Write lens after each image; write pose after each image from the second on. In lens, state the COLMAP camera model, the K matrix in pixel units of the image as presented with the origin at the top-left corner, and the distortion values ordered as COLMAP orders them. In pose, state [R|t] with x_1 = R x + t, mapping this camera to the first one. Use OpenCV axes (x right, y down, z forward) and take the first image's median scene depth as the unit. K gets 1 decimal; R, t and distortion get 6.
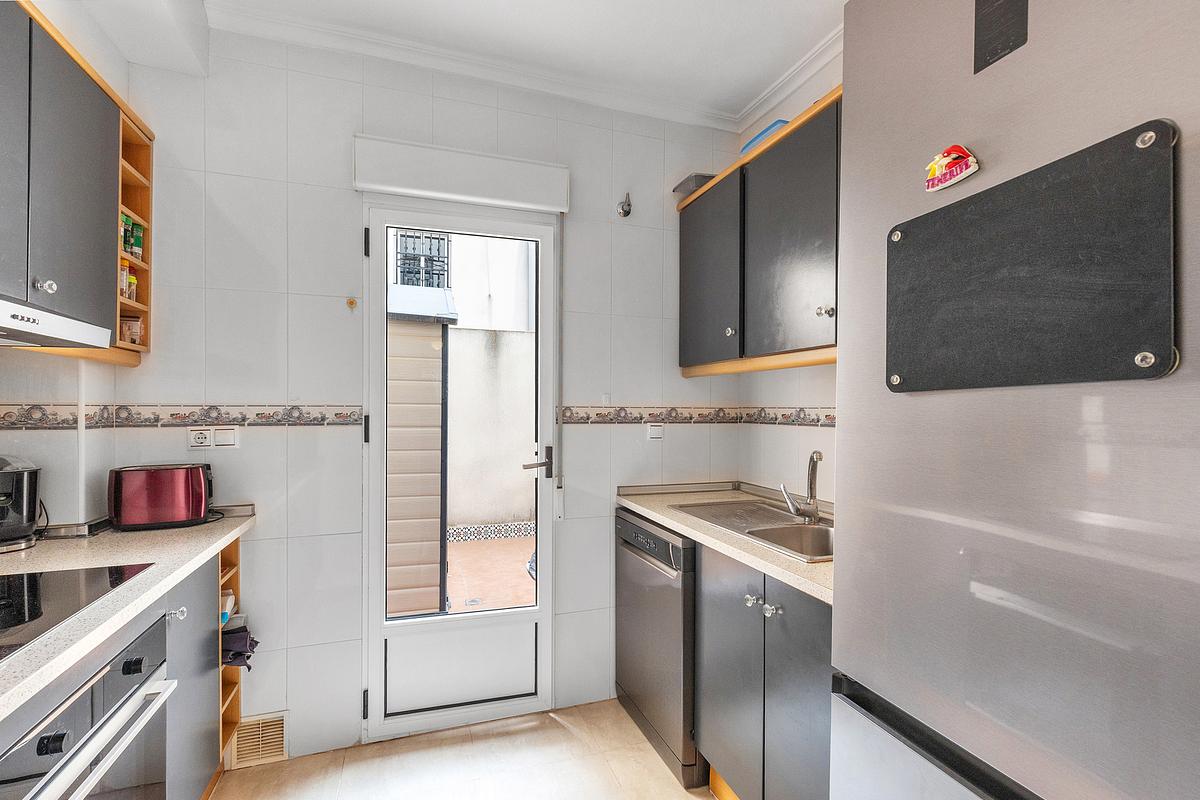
lens RADIAL K [[558.2, 0, 599.3], [0, 558.2, 419.2], [0, 0, 1]] dist [-0.001646, -0.000038]
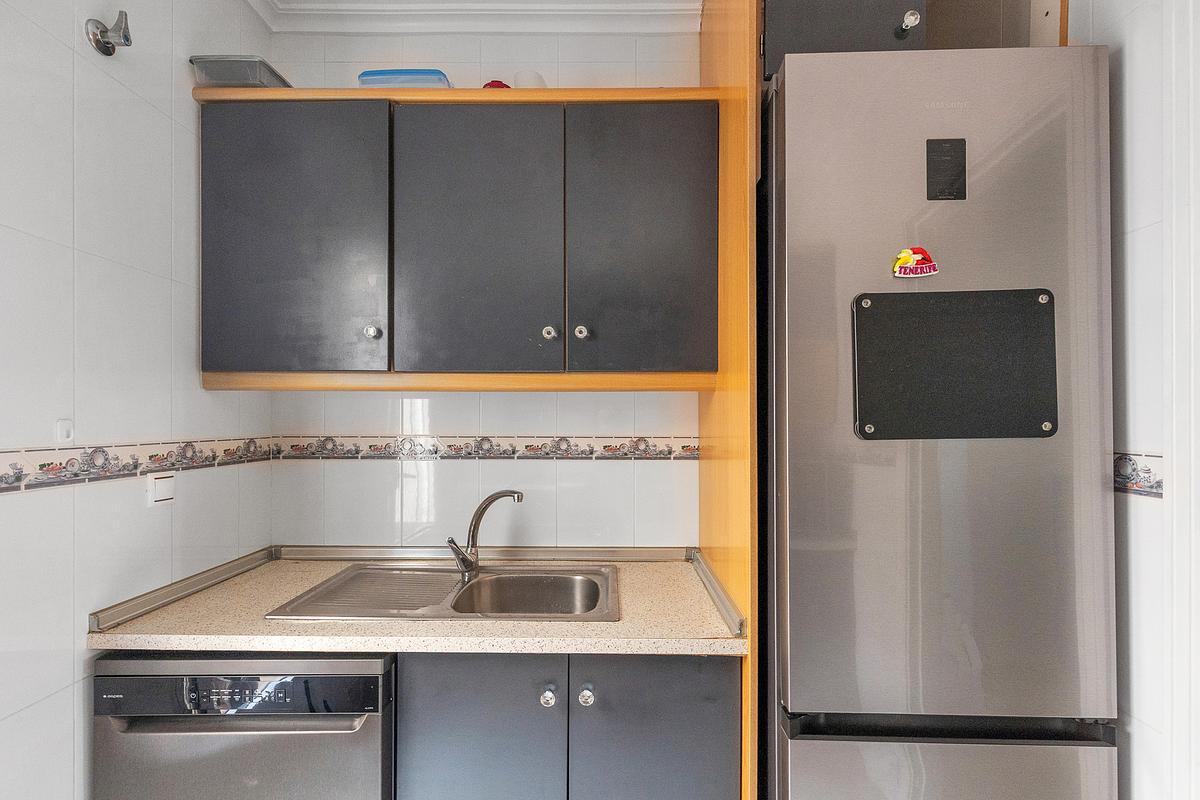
lens RADIAL K [[558.2, 0, 599.3], [0, 558.2, 419.2], [0, 0, 1]] dist [-0.001646, -0.000038]
pose [[0.324290, -0.008962, 0.945915, -0.272661], [0.018272, 0.999828, 0.003208, -0.038593], [-0.945781, 0.016243, 0.324397, 0.429271]]
